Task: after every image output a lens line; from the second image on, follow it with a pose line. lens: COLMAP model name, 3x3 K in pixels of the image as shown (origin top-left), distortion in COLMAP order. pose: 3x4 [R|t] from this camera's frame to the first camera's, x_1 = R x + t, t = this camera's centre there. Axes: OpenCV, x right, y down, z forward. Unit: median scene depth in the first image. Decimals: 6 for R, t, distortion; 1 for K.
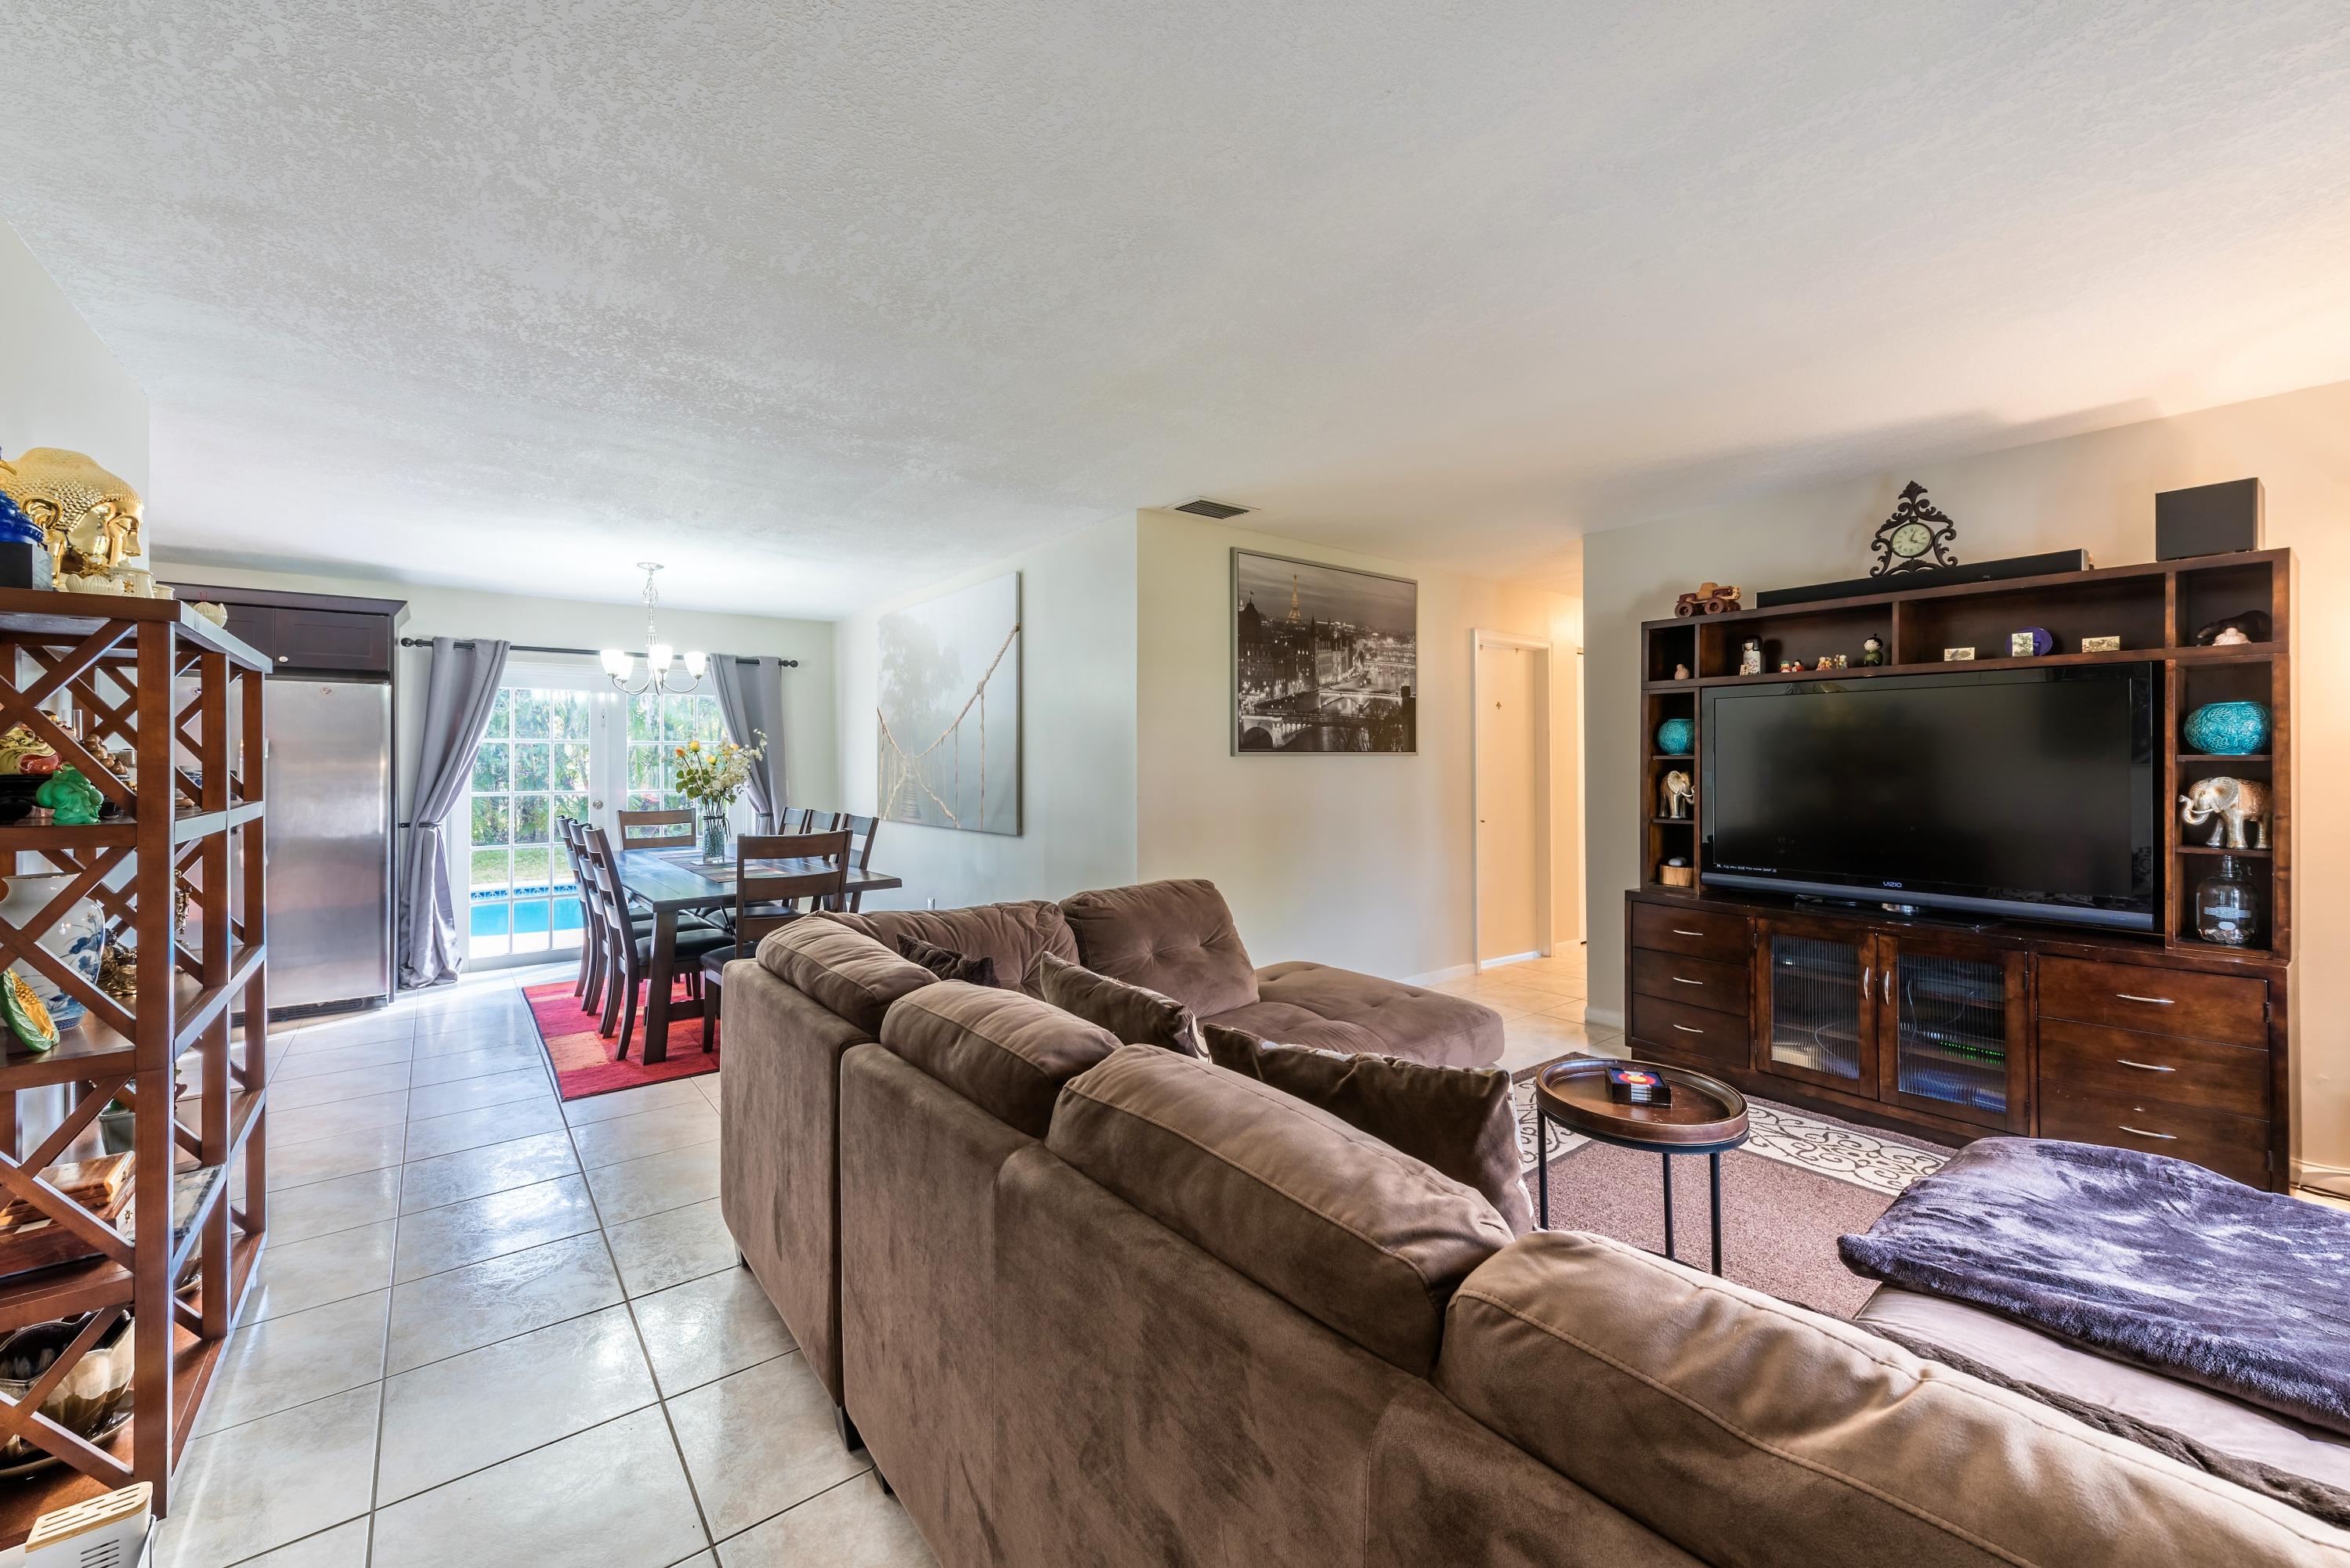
lens RADIAL K [[923.7, 0, 1191.9], [0, 923.7, 754.5], [0, 0, 1]] dist [0.003369, 0.000109]
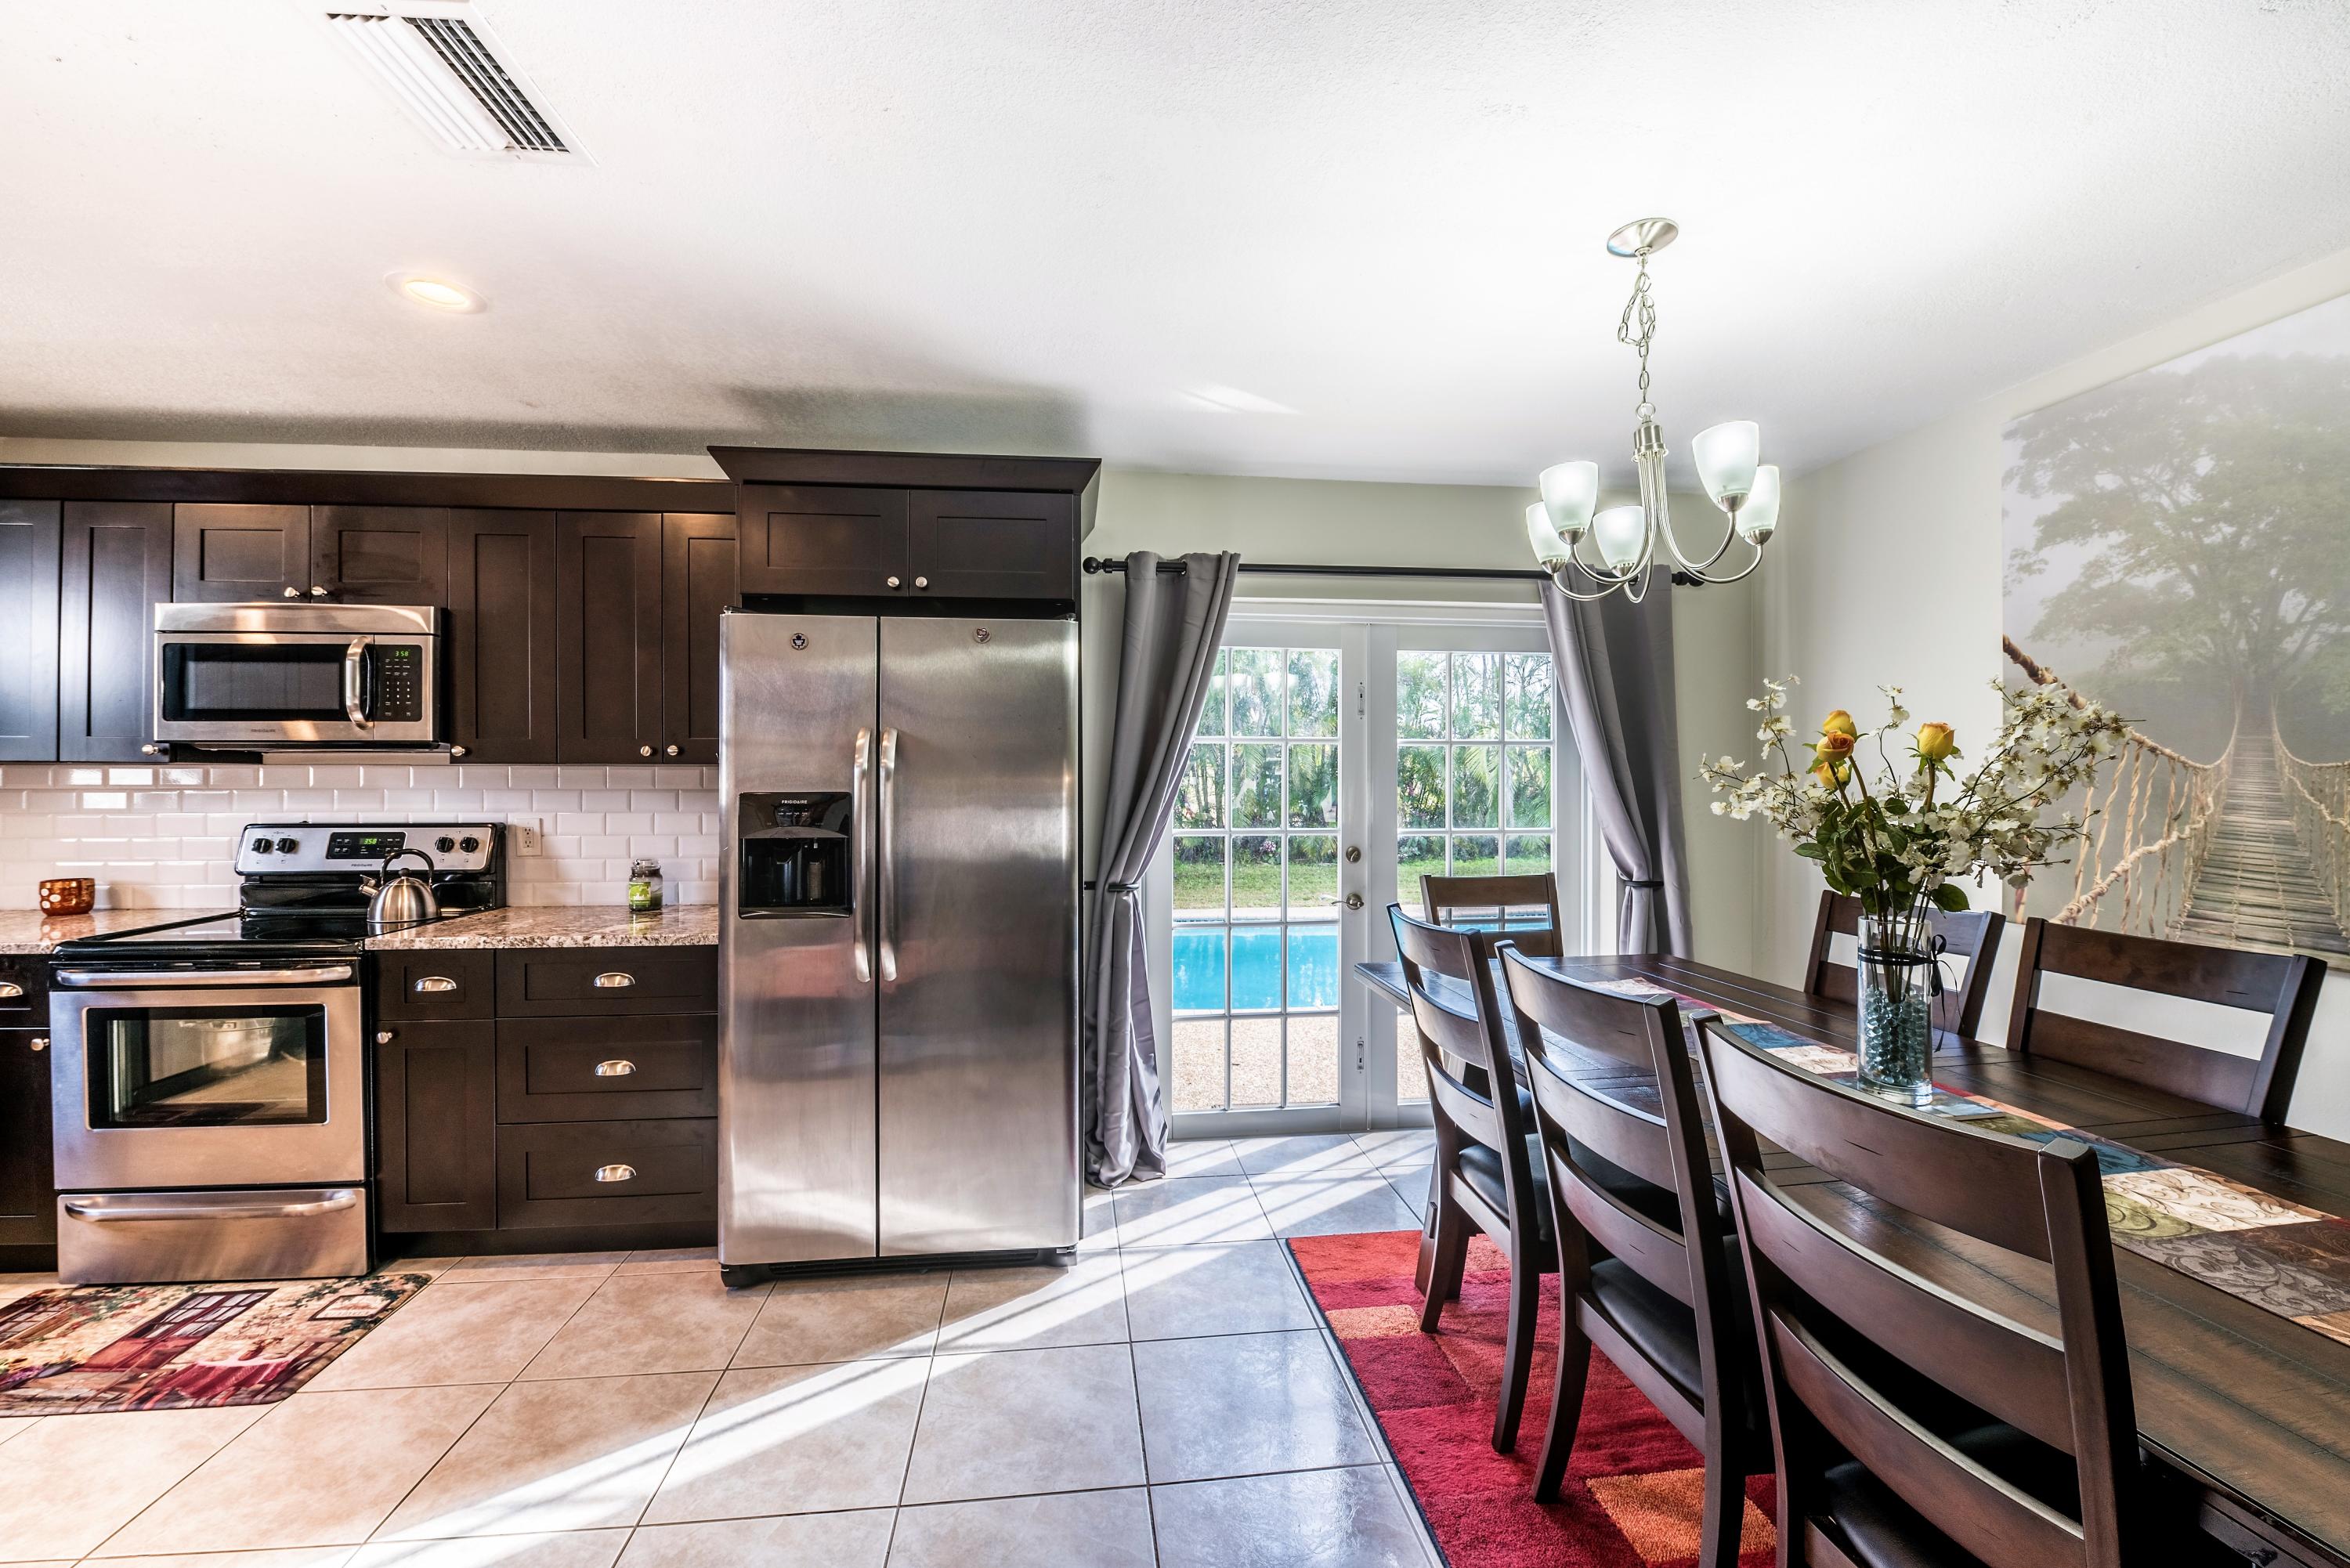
lens RADIAL K [[922.8, 0, 1190.0], [0, 922.8, 774.5], [0, 0, 1]] dist [-0.023512, -0.000003]
pose [[0.854430, 0.003289, -0.519557, -0.733752], [-0.003004, 0.999995, 0.001390, 0.009688], [0.519558, 0.000373, 0.854435, 0.798968]]
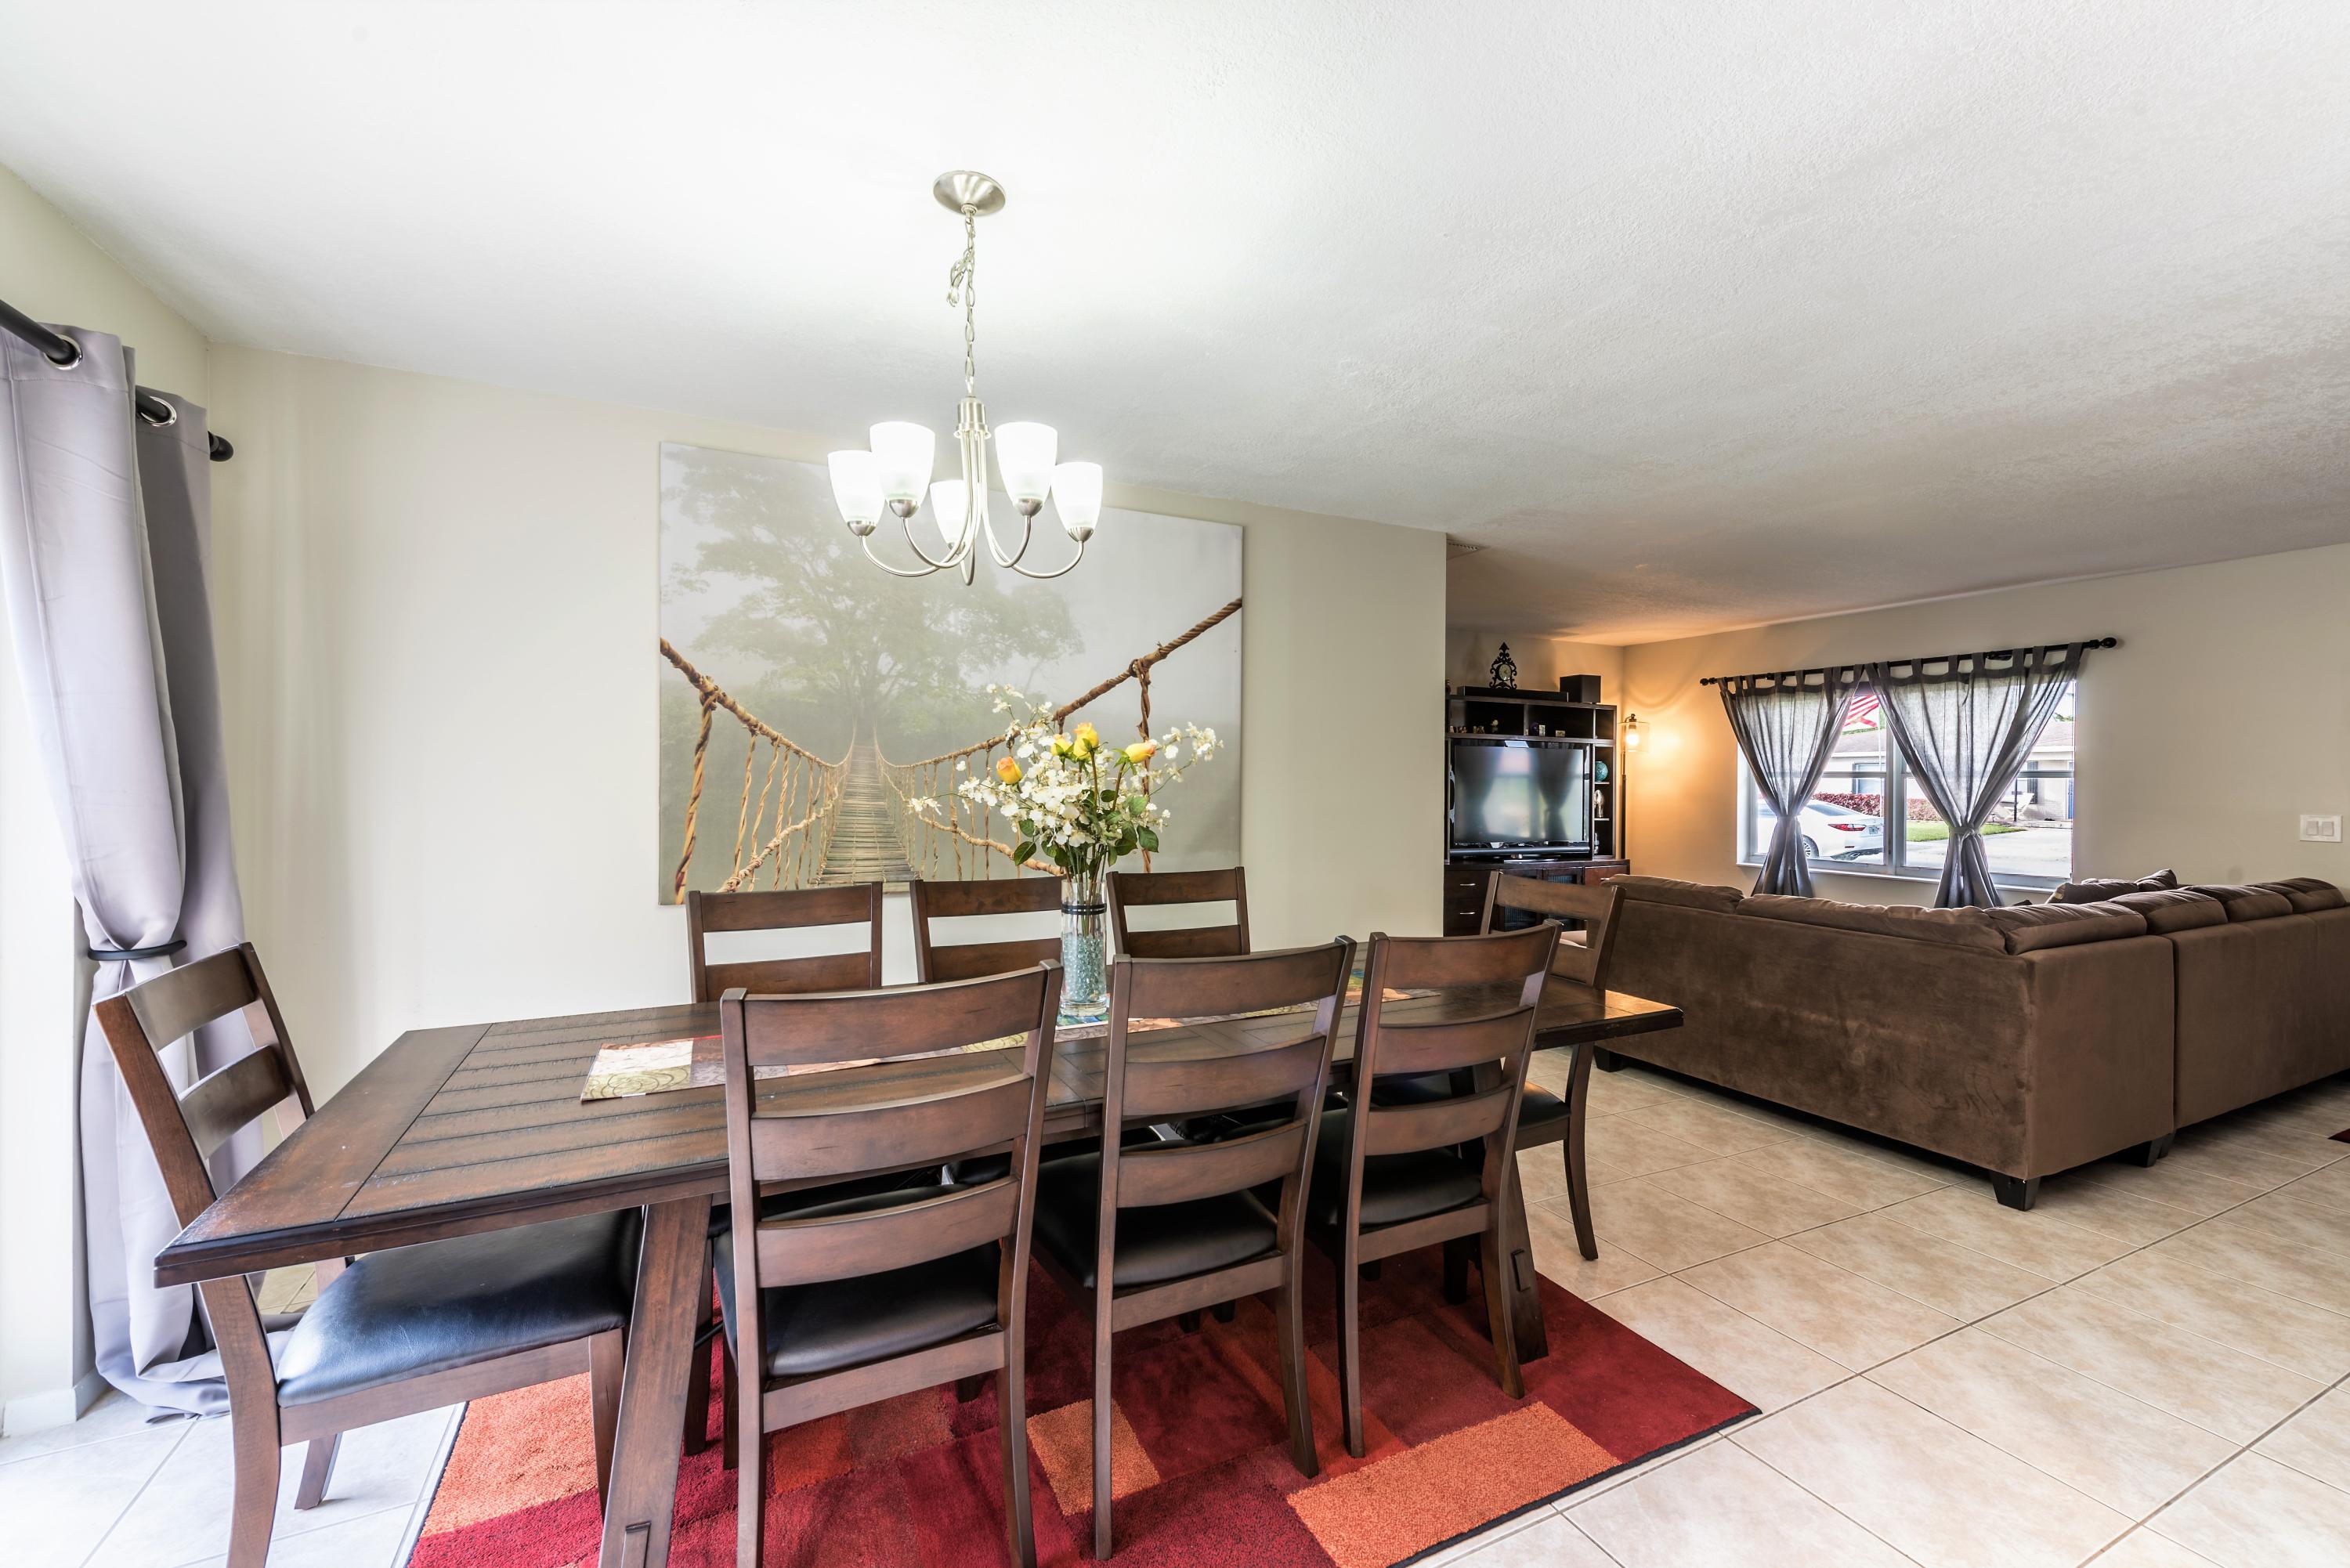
lens RADIAL K [[892.6, 0, 1174.4], [0, 892.6, 792.8], [0, 0, 1]] dist [0.002452, -0.000511]
pose [[0.247615, -0.009140, 0.968815, -1.146255], [-0.016080, 0.999779, 0.013542, 0.011911], [-0.968725, -0.018932, 0.247413, 1.099455]]
